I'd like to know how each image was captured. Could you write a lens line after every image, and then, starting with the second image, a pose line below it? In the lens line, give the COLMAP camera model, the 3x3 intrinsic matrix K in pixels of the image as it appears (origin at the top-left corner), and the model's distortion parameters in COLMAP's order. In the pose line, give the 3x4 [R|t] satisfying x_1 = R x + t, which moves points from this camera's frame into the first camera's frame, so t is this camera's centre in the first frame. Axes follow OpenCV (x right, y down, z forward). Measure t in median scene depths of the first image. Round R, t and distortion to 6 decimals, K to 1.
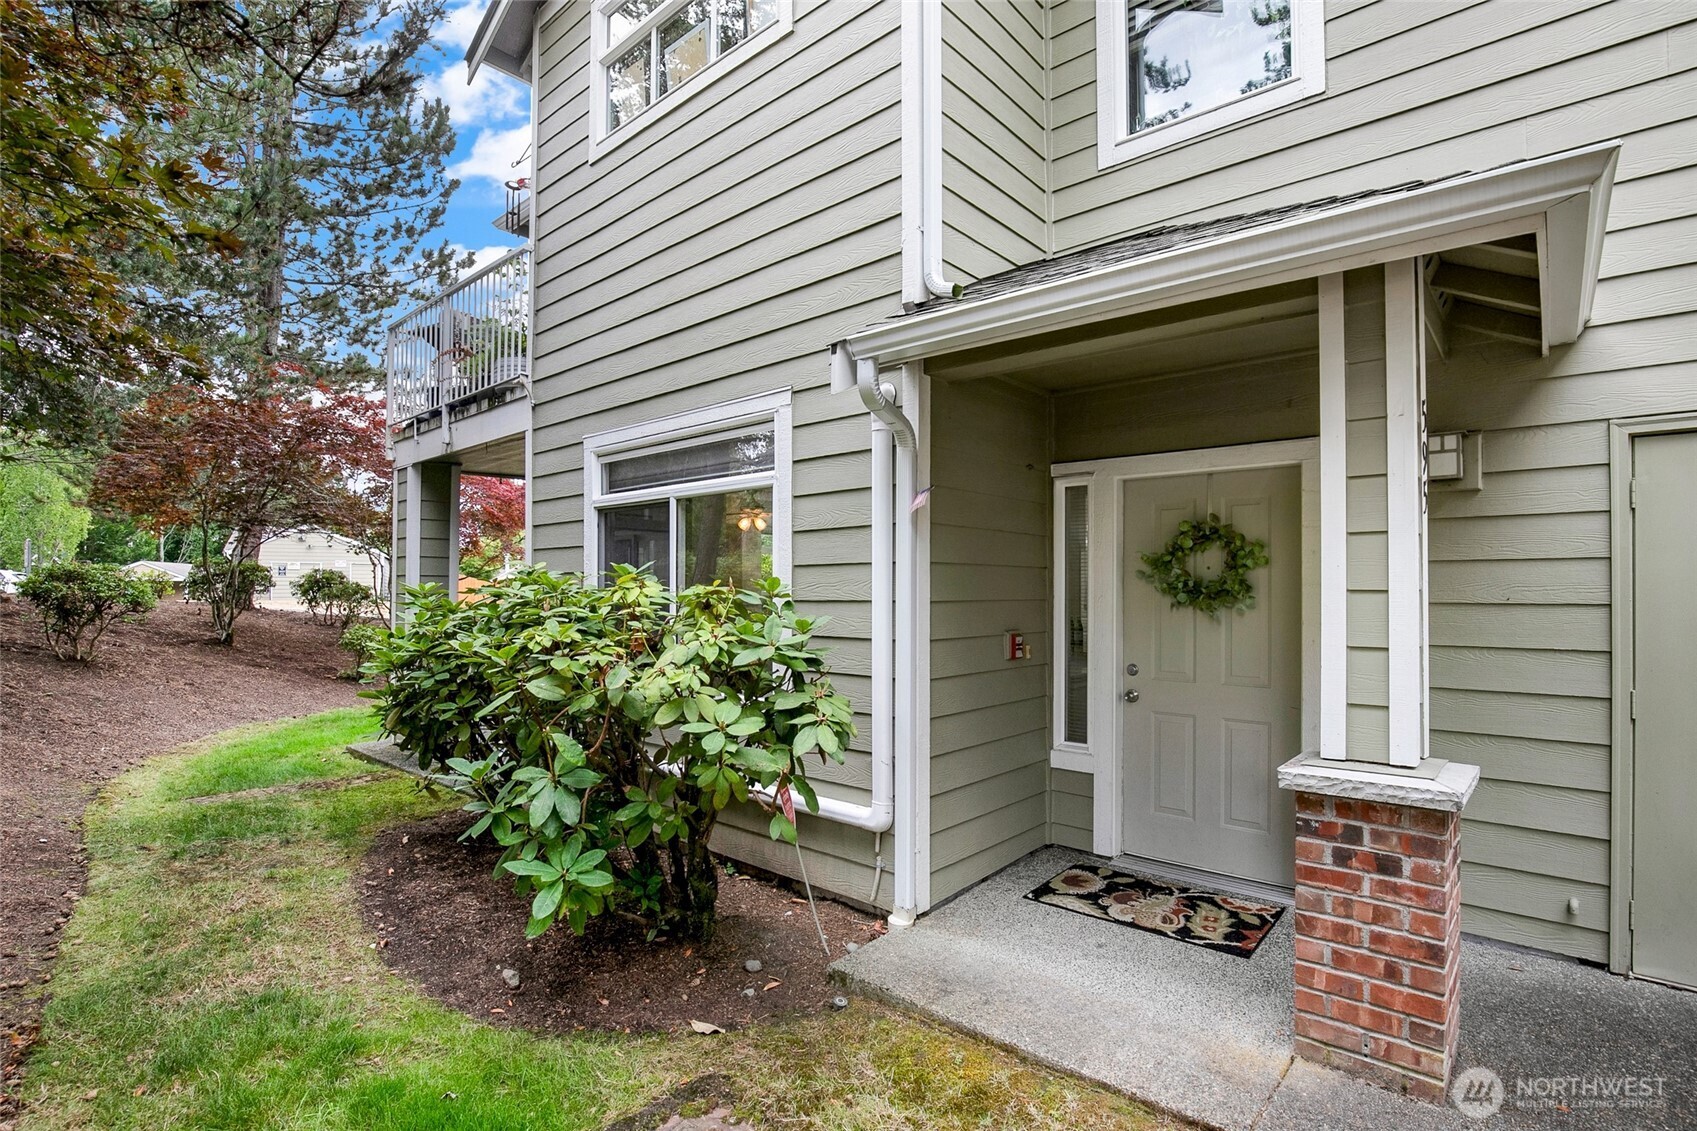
lens RADIAL K [[815.8, 0, 858.9], [0, 815.8, 582.7], [0, 0, 1]] dist [-0.004192, 0.000036]
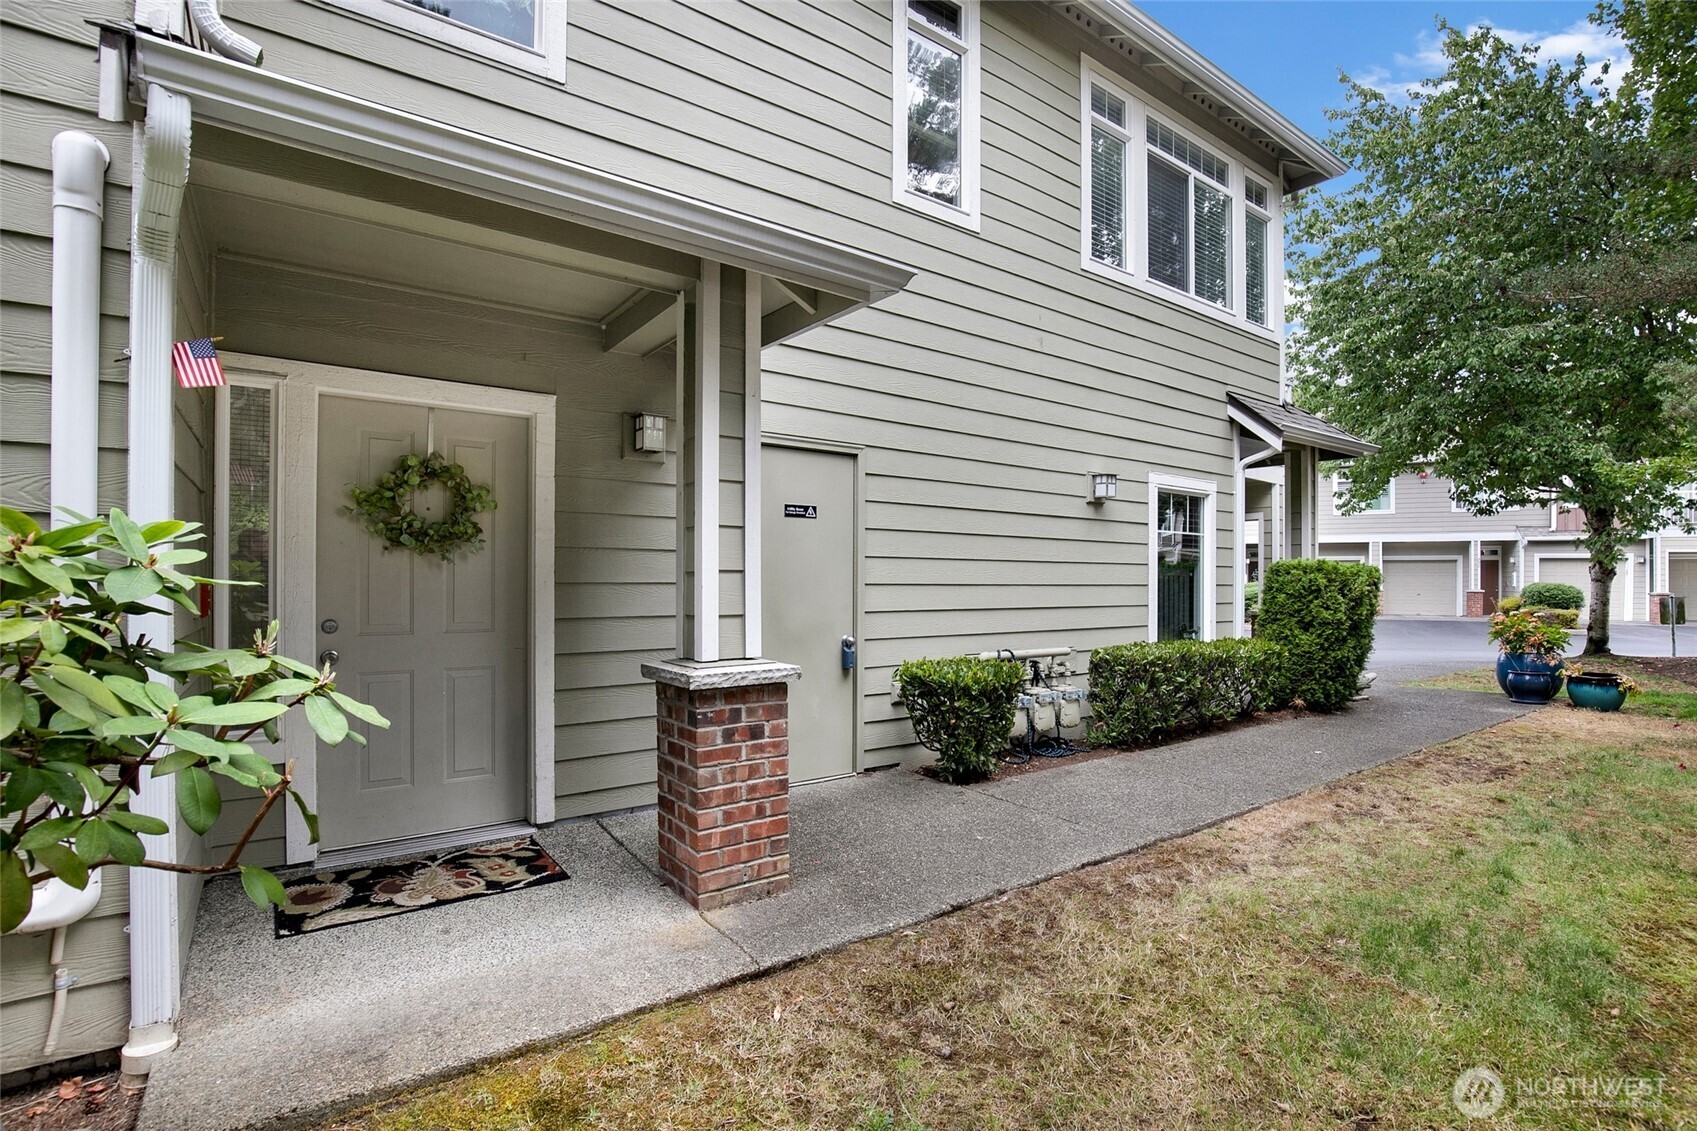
lens RADIAL K [[815.8, 0, 854.7], [0, 815.8, 567.9], [0, 0, 1]] dist [-0.004192, 0.000036]
pose [[0.250034, 0.011661, 0.968167, -0.393687], [-0.010826, 0.999899, -0.009247, 0.059294], [-0.968177, -0.008169, 0.250135, 0.337152]]
